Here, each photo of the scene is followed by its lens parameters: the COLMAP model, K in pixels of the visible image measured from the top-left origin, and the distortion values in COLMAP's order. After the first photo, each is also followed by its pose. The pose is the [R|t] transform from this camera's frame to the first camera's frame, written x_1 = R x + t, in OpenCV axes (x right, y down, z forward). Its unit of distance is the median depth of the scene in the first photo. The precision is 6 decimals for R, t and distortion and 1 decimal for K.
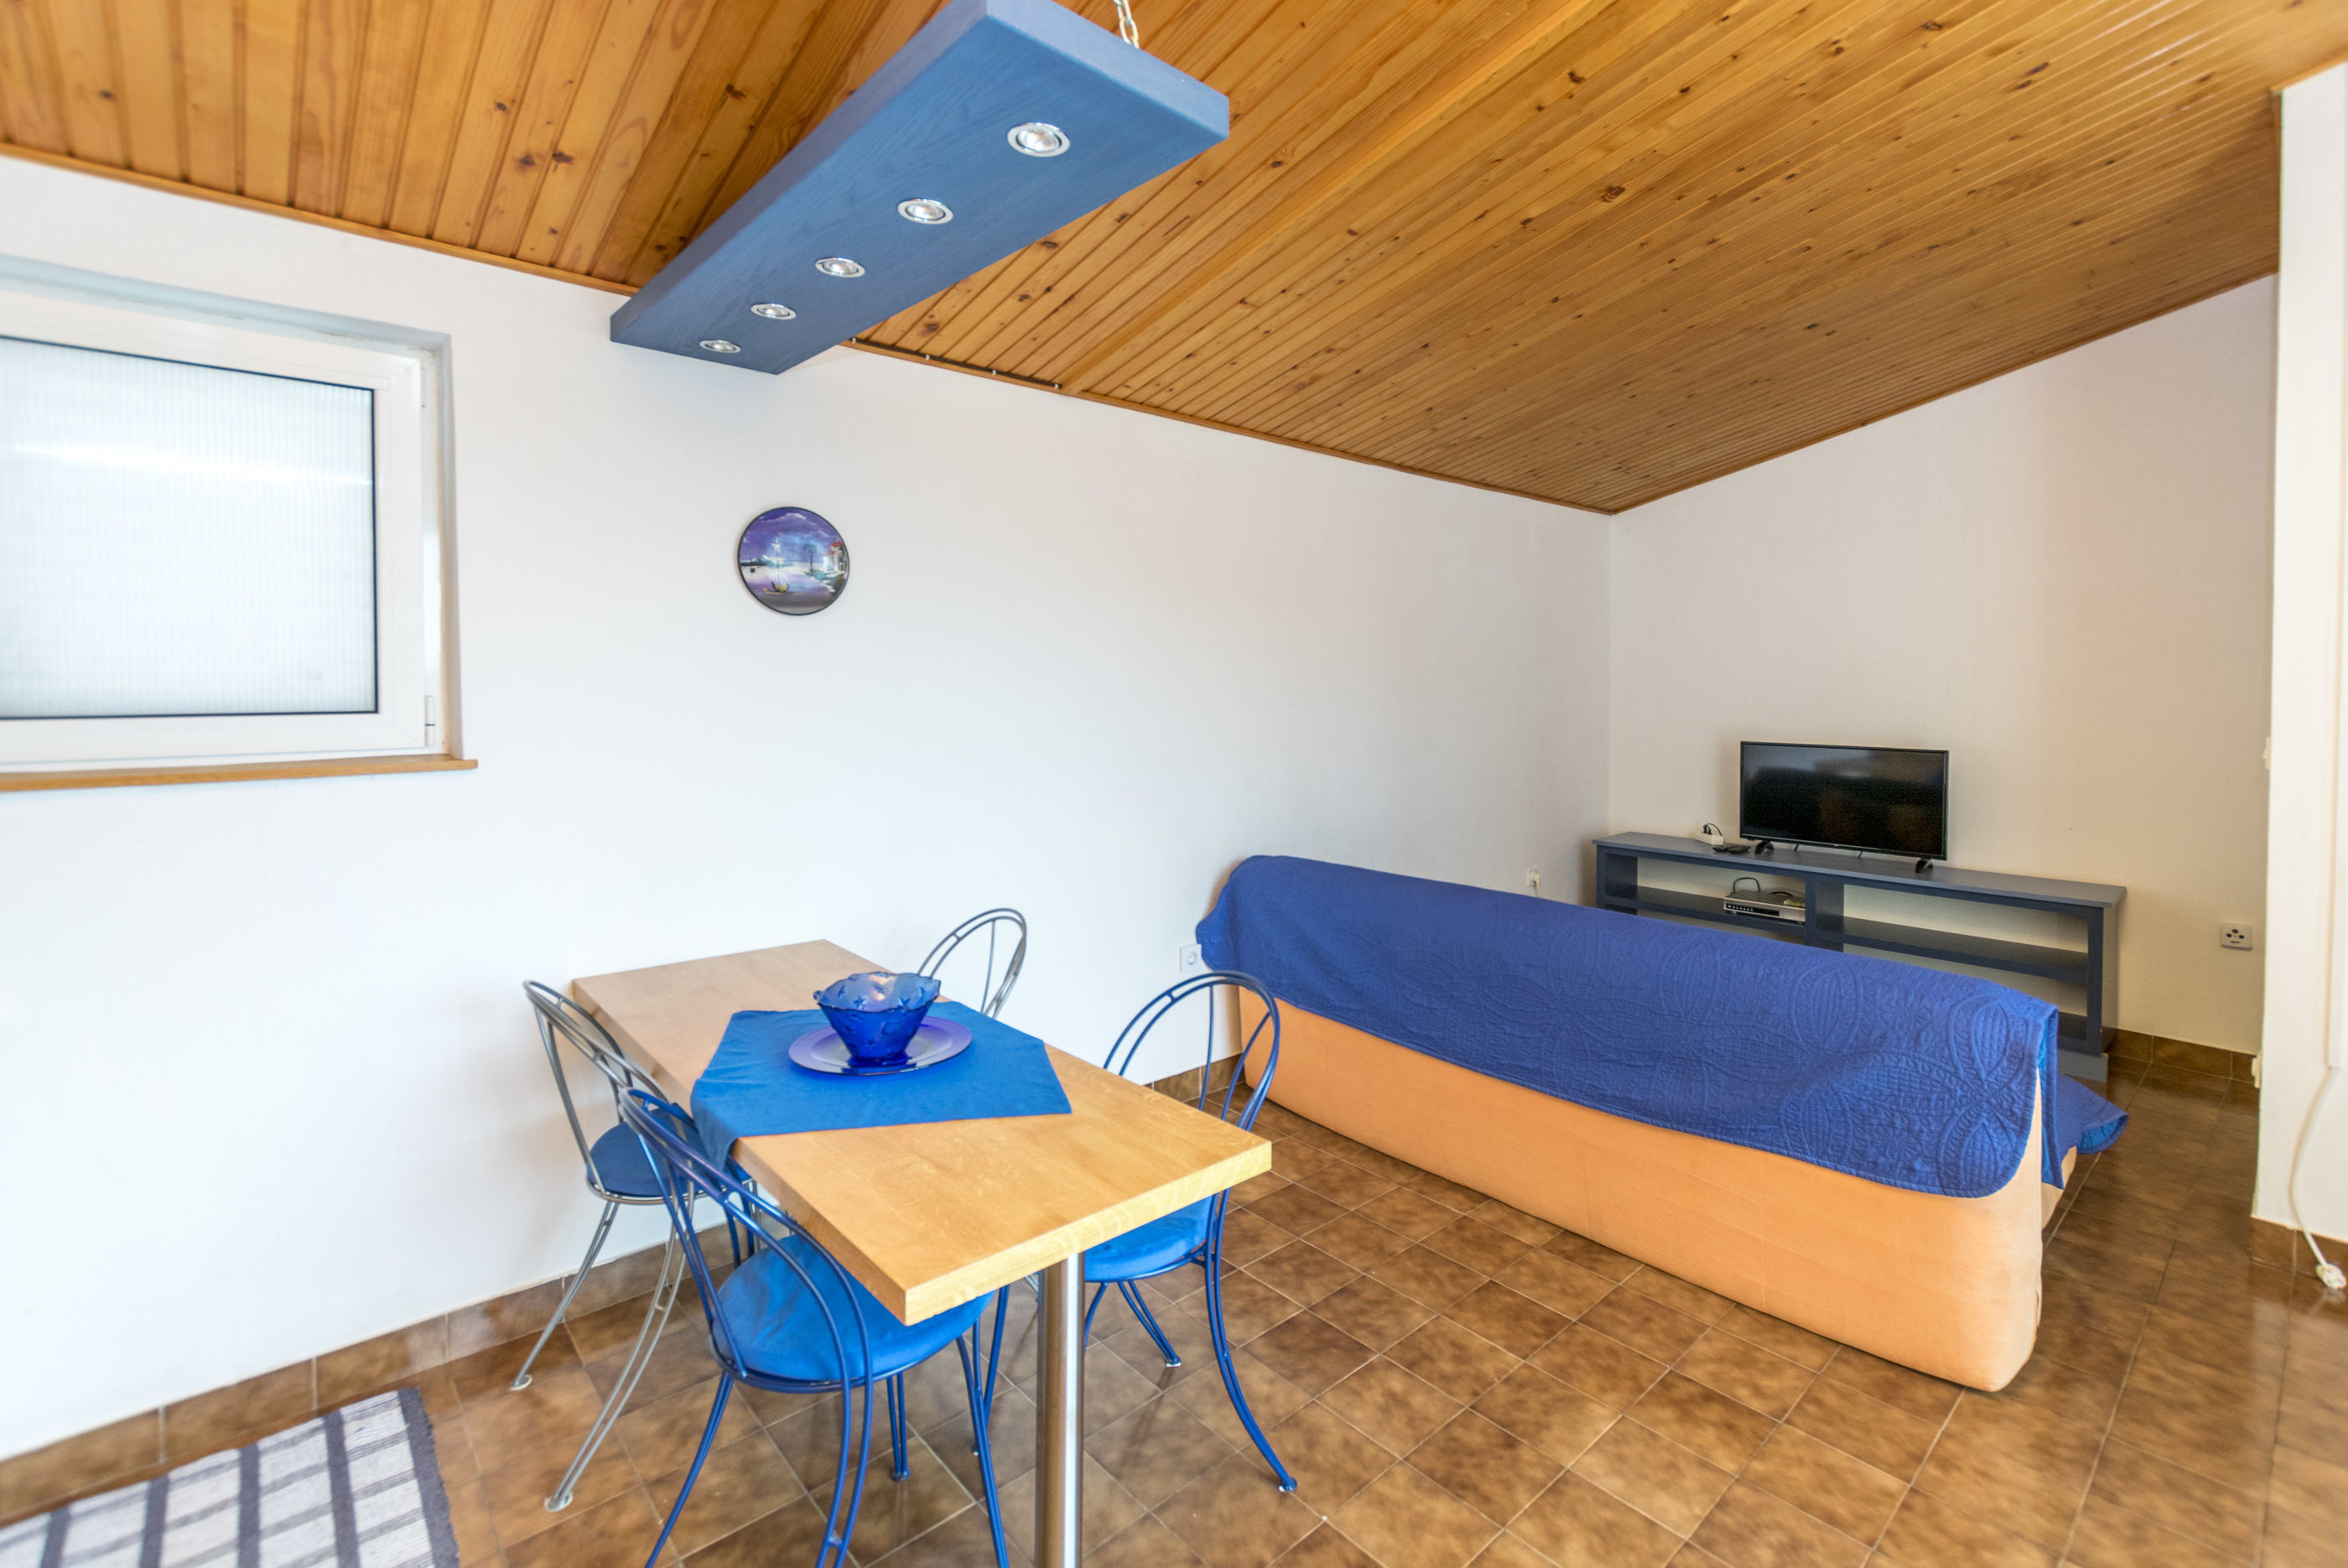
lens RADIAL K [[1029.7, 0, 1178.9], [0, 1029.7, 715.7], [0, 0, 1]] dist [-0.000571, -0.000292]
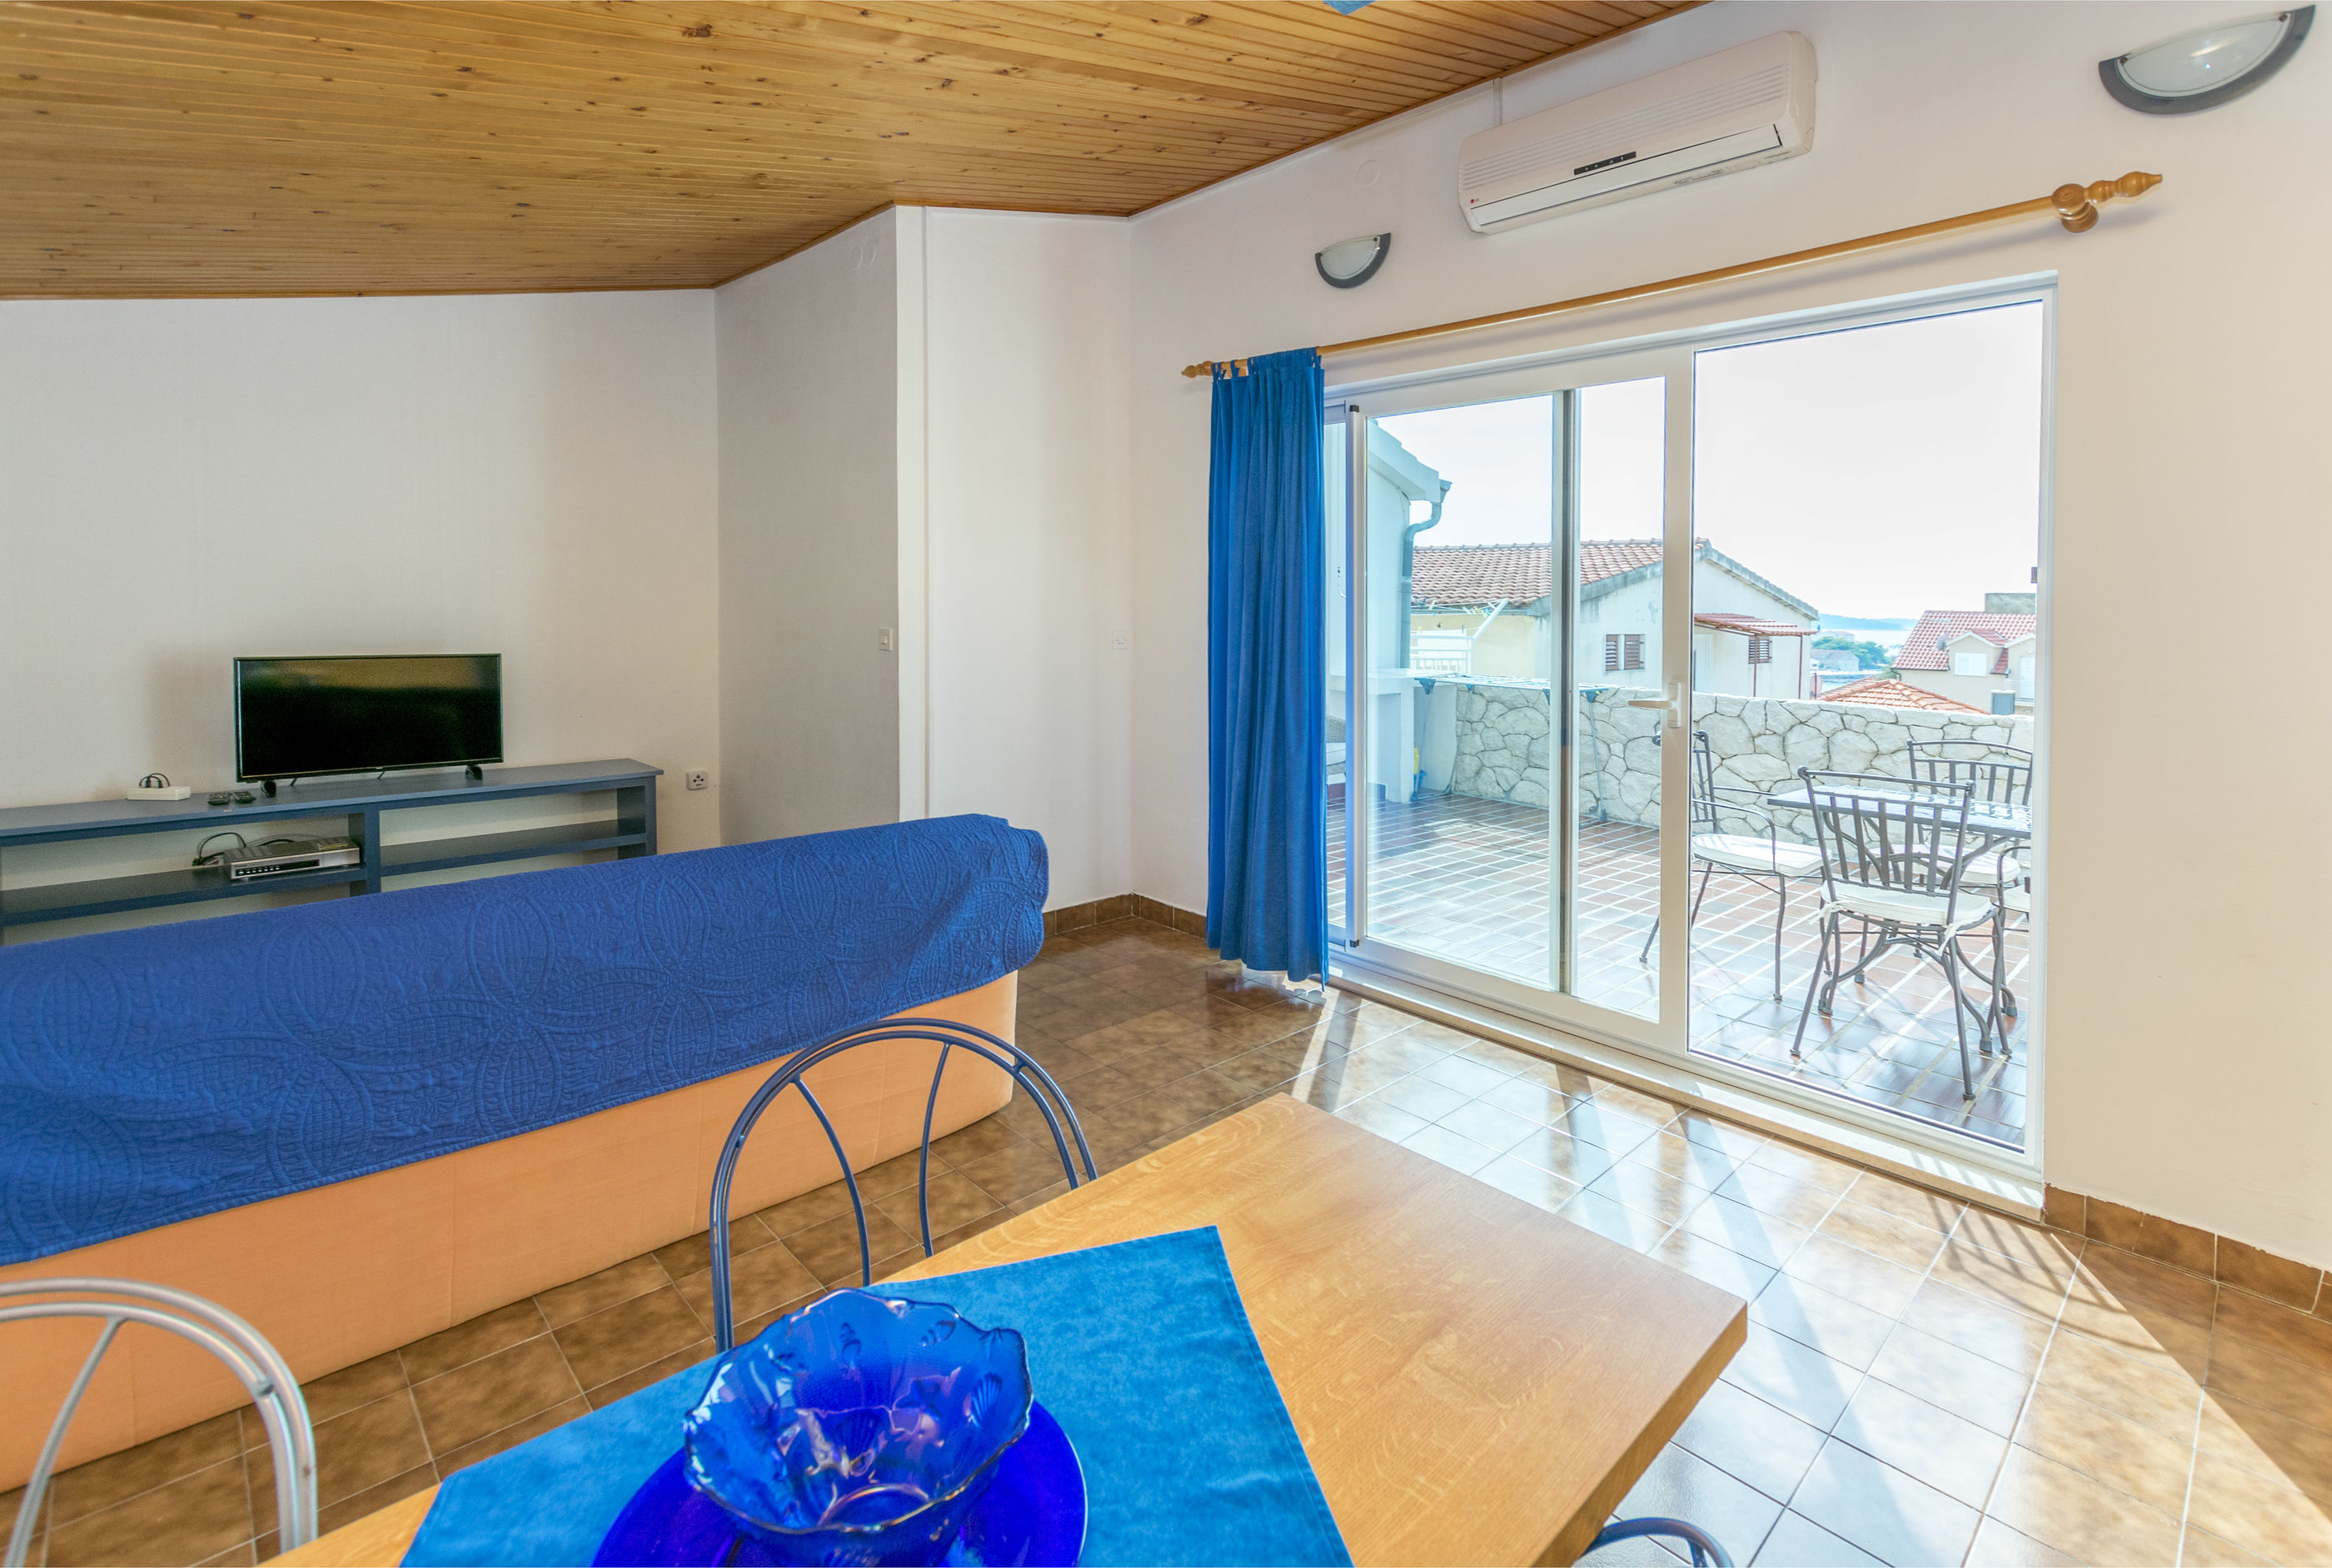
lens RADIAL K [[1071.0, 0, 1104.8], [0, 1071.0, 611.3], [0, 0, 1]] dist [0.002884, 0.000029]
pose [[0.002248, -0.016444, 0.999862, -0.486146], [0.017991, 0.999704, 0.016401, -0.022999], [-0.999836, 0.017952, 0.002543, 0.636751]]
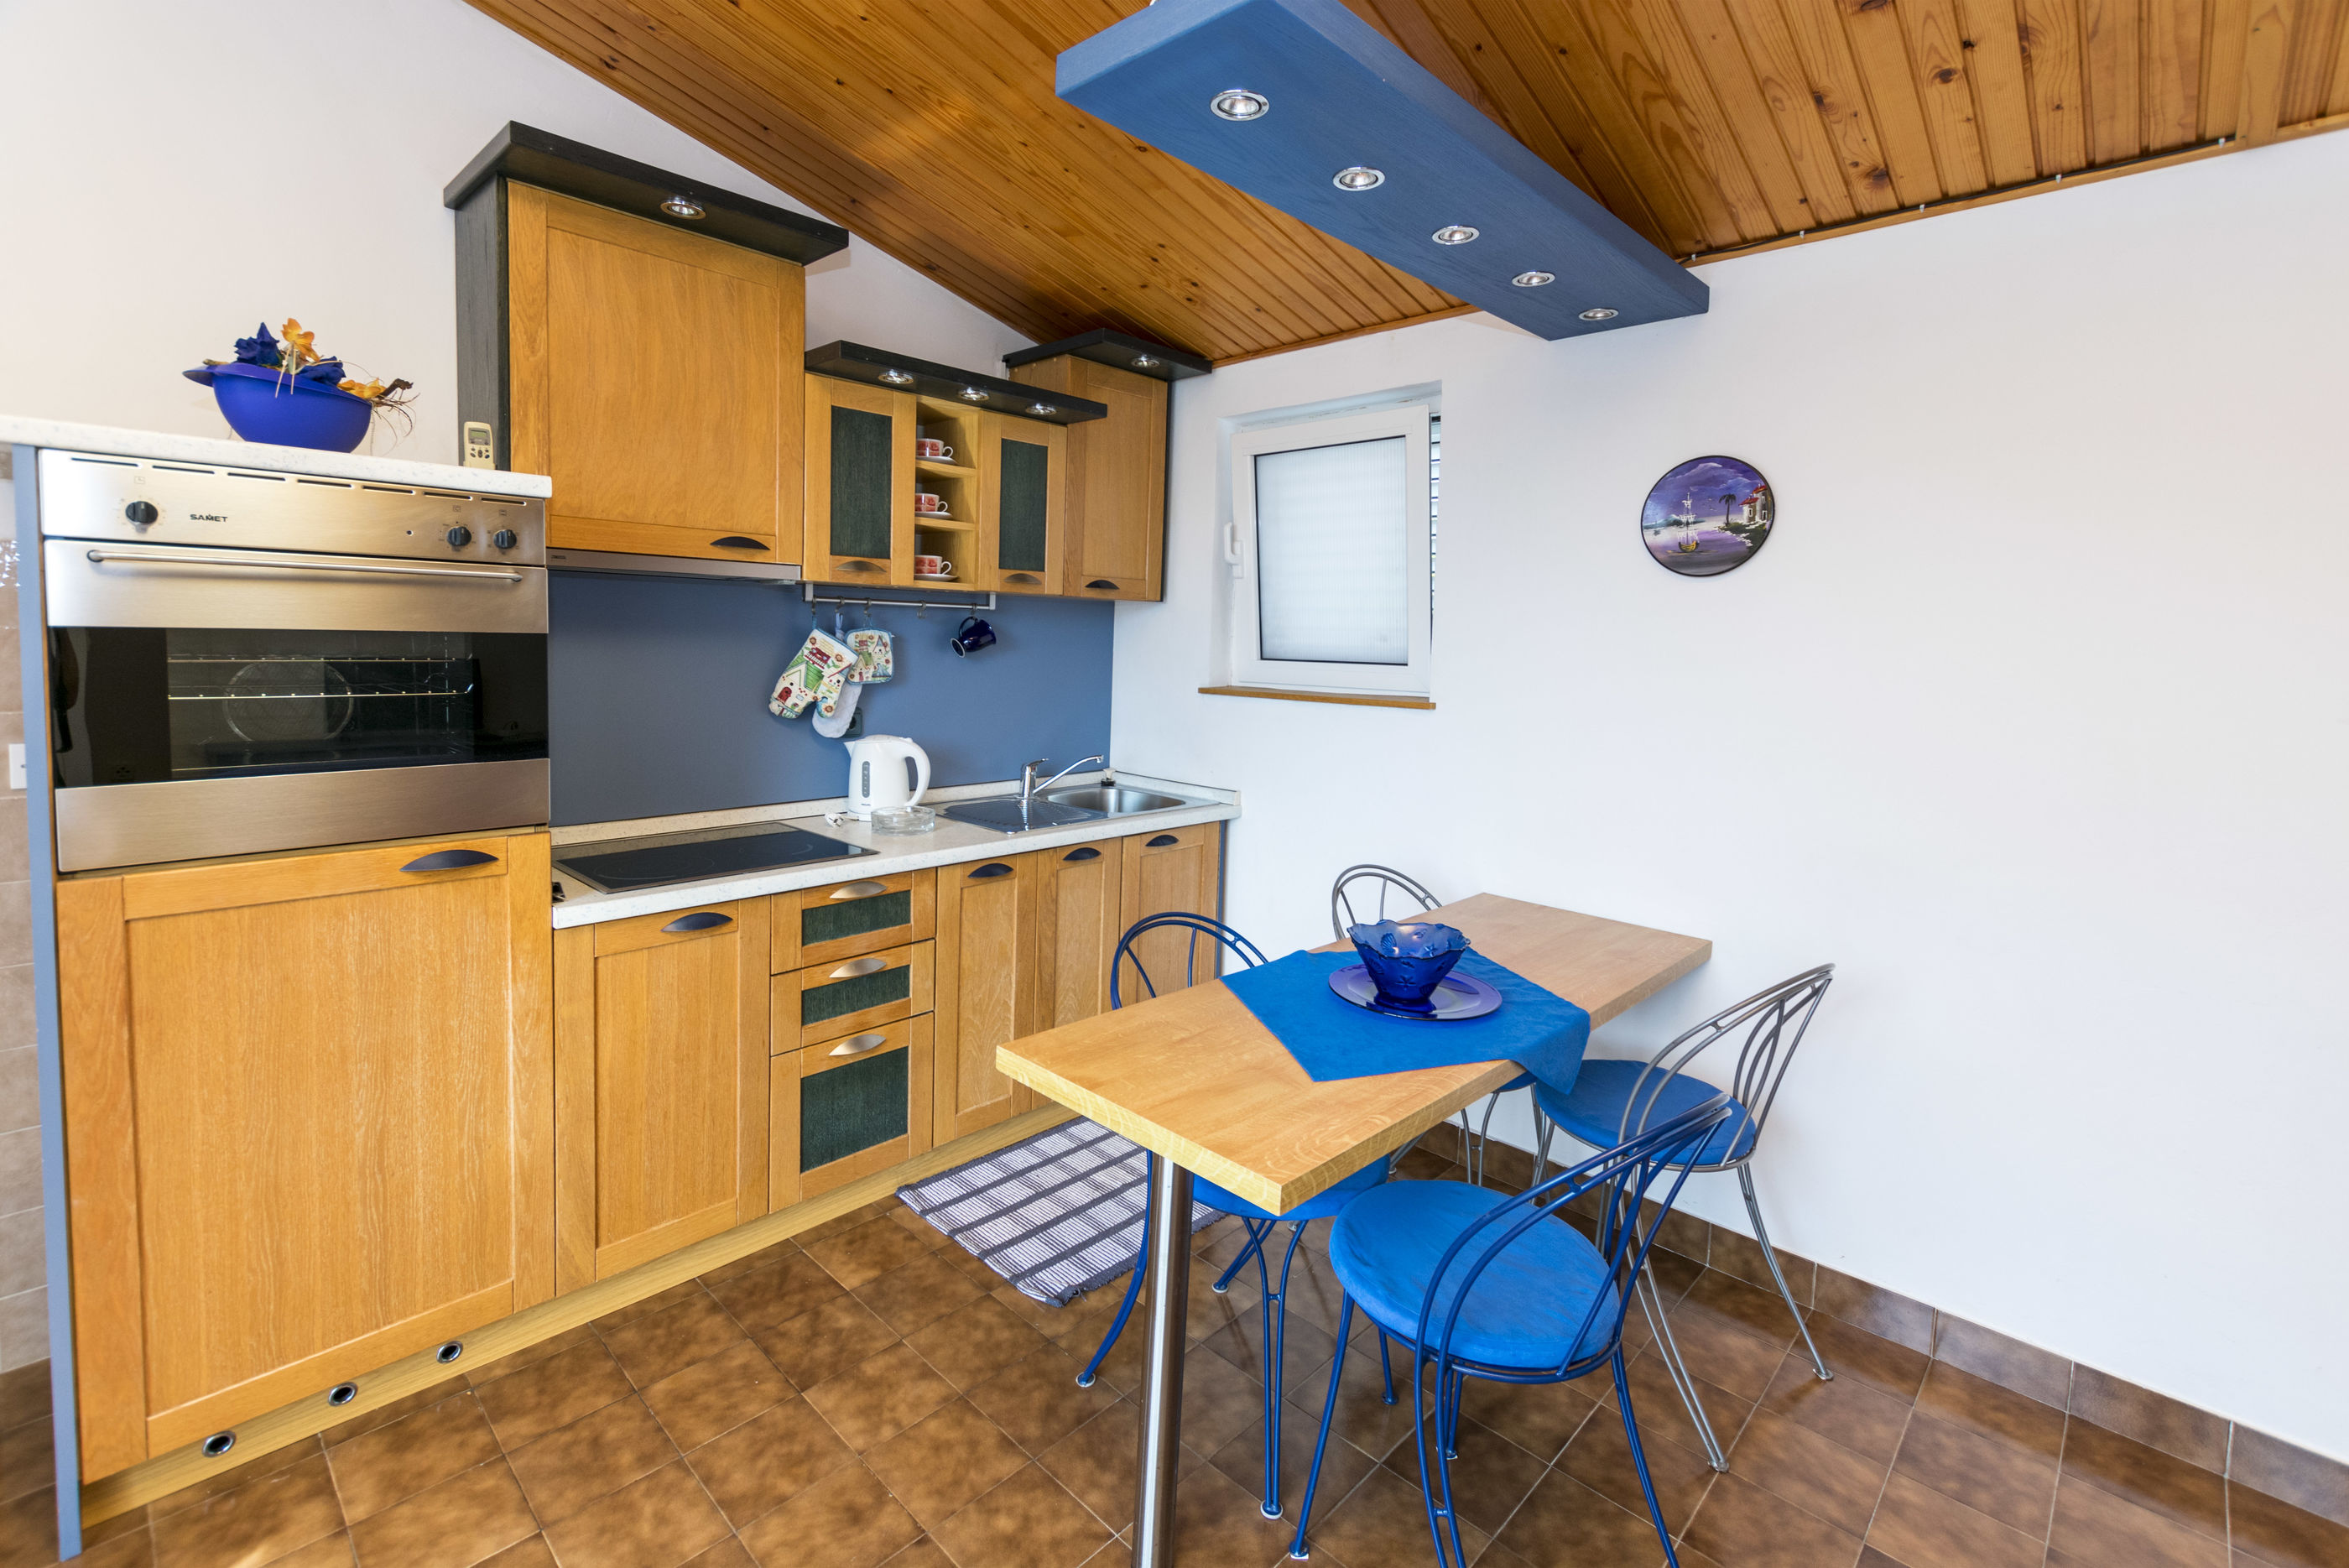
lens RADIAL K [[1021.1, 0, 1172.2], [0, 1021.1, 719.2], [0, 0, 1]] dist [0.015100, -0.000208]
pose [[0.102065, 0.081490, -0.991434, 0.488489], [-0.057923, 0.995435, 0.075856, -0.013384], [0.993090, 0.049684, 0.106319, 0.445654]]
